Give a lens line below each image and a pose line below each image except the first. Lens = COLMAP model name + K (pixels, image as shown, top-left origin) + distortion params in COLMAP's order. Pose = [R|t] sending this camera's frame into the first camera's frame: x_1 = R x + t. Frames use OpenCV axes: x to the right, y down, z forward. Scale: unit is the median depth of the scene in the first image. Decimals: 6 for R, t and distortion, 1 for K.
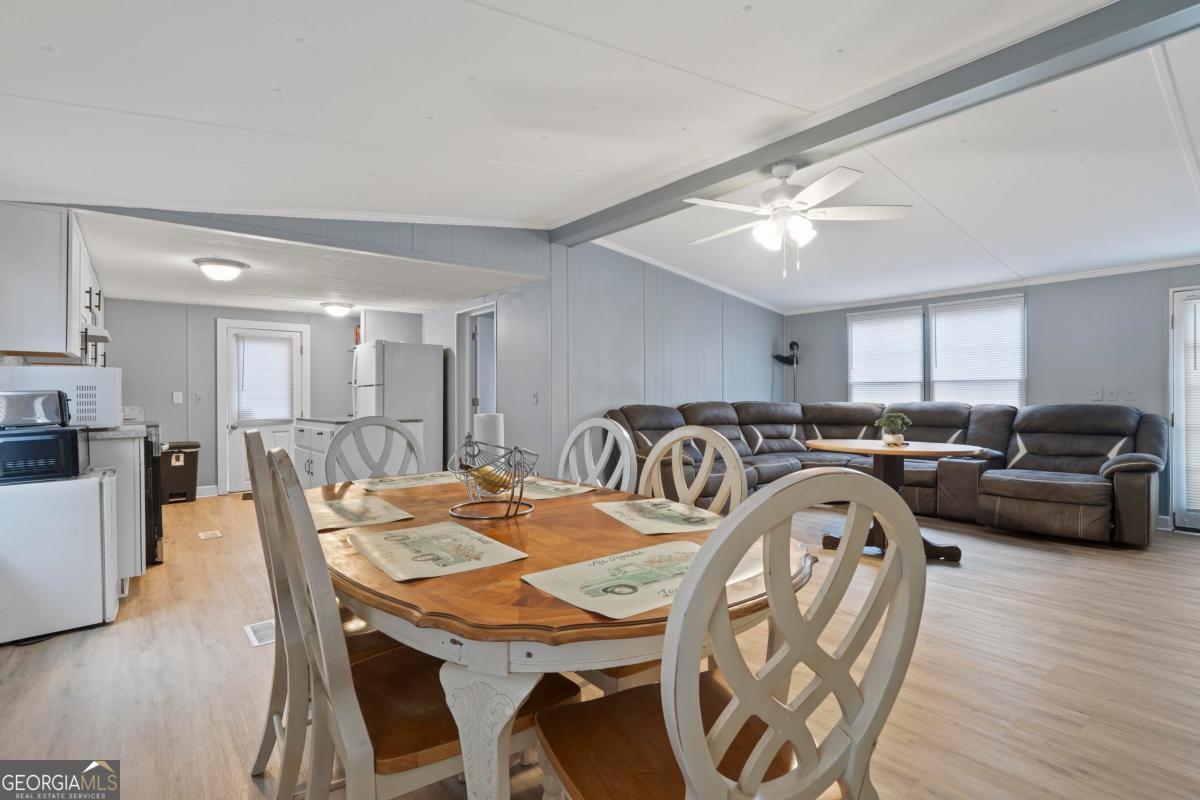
lens RADIAL K [[571.0, 0, 600.0], [0, 571.0, 400.0], [0, 0, 1]] dist [0.001373, 0.000155]
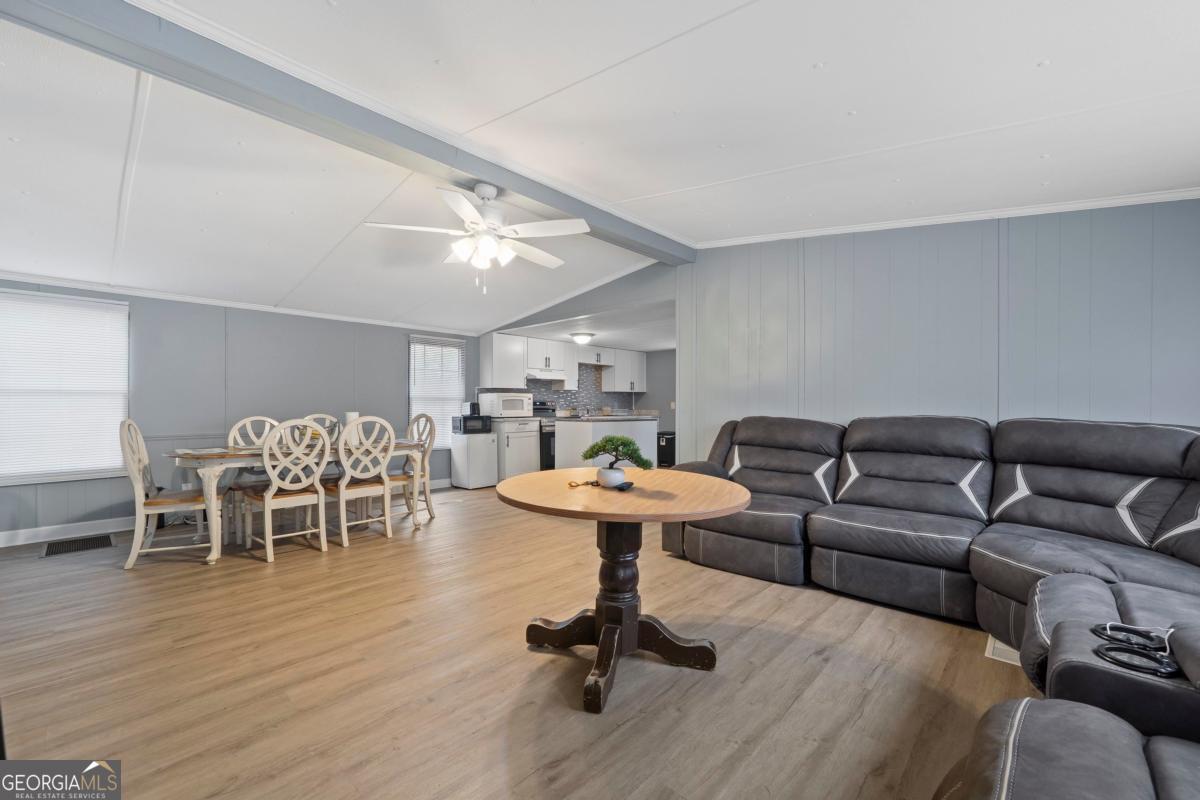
lens RADIAL K [[489.6, 0, 600.0], [0, 489.6, 400.0], [0, 0, 1]] dist [0.000879, 0.000047]
pose [[0.125323, -0.006806, -0.992093, 0.719330], [-0.010713, 0.999909, -0.008213, -0.007730], [0.992058, 0.011658, 0.125239, 0.621765]]
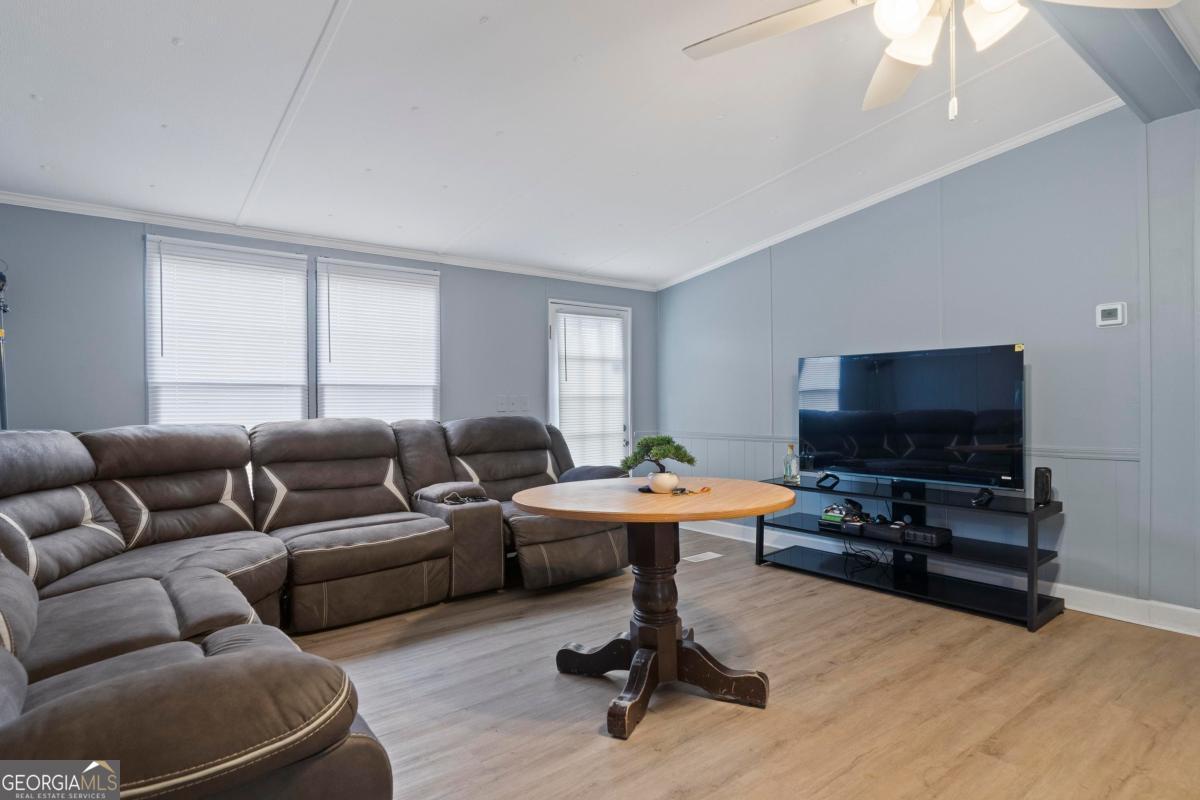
lens RADIAL K [[629.6, 0, 600.0], [0, 629.6, 400.0], [0, 0, 1]] dist [0.004020, 0.000116]
pose [[0.027777, 0.007601, 0.999585, -0.081170], [0.019883, 0.999769, -0.008155, -0.005359], [-0.999416, 0.020101, 0.027620, 0.707709]]
